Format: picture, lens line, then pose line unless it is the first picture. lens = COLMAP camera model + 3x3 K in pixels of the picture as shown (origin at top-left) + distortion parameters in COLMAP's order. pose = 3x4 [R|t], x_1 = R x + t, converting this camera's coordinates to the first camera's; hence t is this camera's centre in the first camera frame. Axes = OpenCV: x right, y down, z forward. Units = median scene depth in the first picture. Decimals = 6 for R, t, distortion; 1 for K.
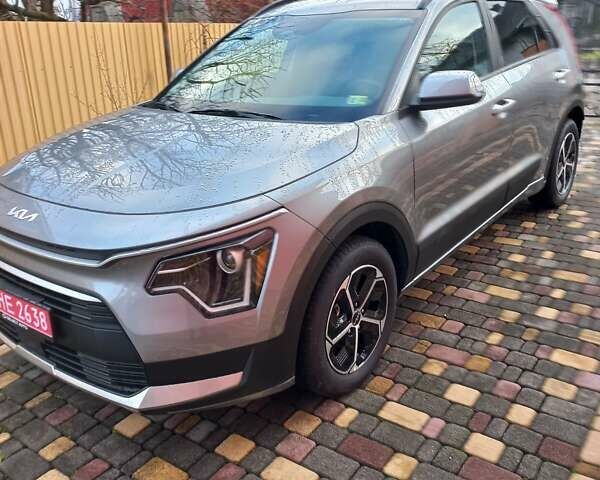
lens RADIAL K [[579.5, 0, 300.0], [0, 579.5, 240.0], [0, 0, 1]] dist [0.115862, -0.179576]
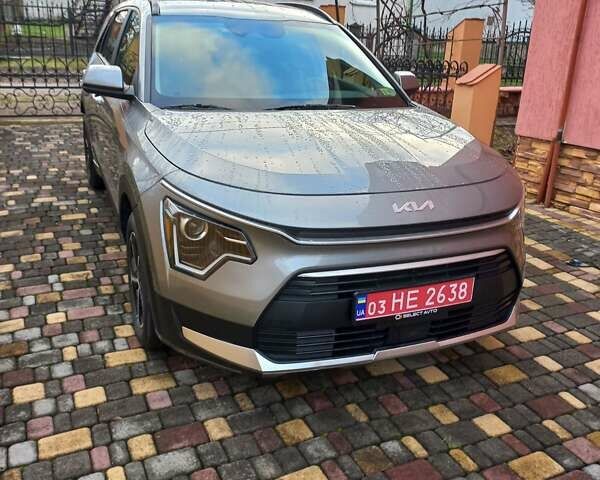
lens RADIAL K [[579.5, 0, 300.0], [0, 579.5, 240.0], [0, 0, 1]] dist [0.115862, -0.179576]
pose [[0.458991, -0.241427, 0.855009, -1.254721], [0.242881, 0.959808, 0.140634, -0.154508], [-0.854597, 0.143116, 0.499182, 0.581012]]
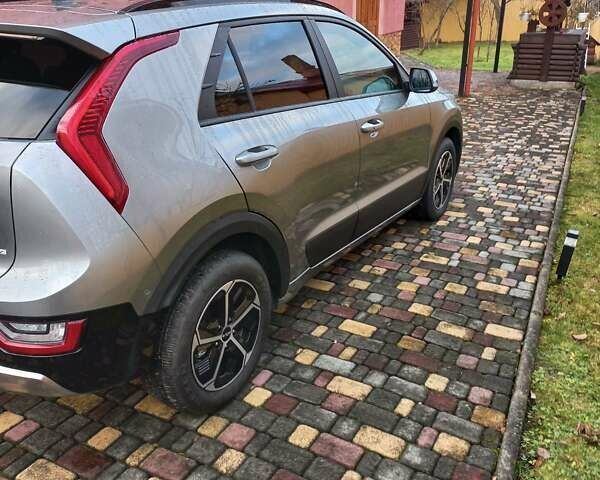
lens RADIAL K [[579.5, 0, 300.0], [0, 579.5, 240.0], [0, 0, 1]] dist [0.115862, -0.179576]
pose [[-0.985546, 0.103153, -0.134383, 0.217729], [-0.012721, 0.745944, 0.665887, -1.056188], [0.168931, 0.657972, -0.733850, 2.766822]]
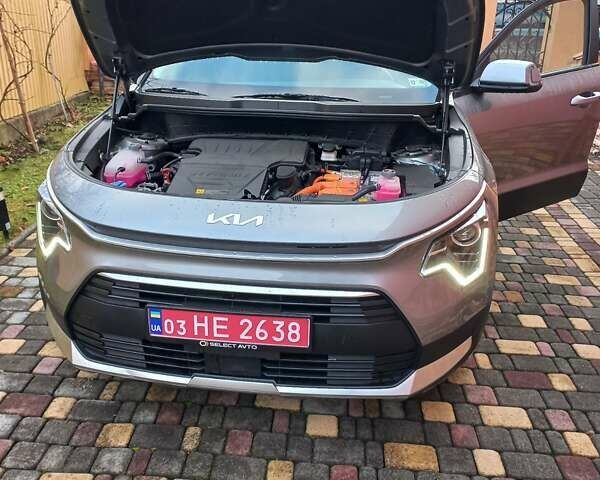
lens RADIAL K [[579.5, 0, 300.0], [0, 579.5, 240.0], [0, 0, 1]] dist [0.115862, -0.179576]
pose [[0.843598, -0.146450, 0.516618, -0.726968], [0.129860, 0.989173, 0.068358, -0.051535], [-0.521036, 0.009421, 0.853483, 0.194356]]
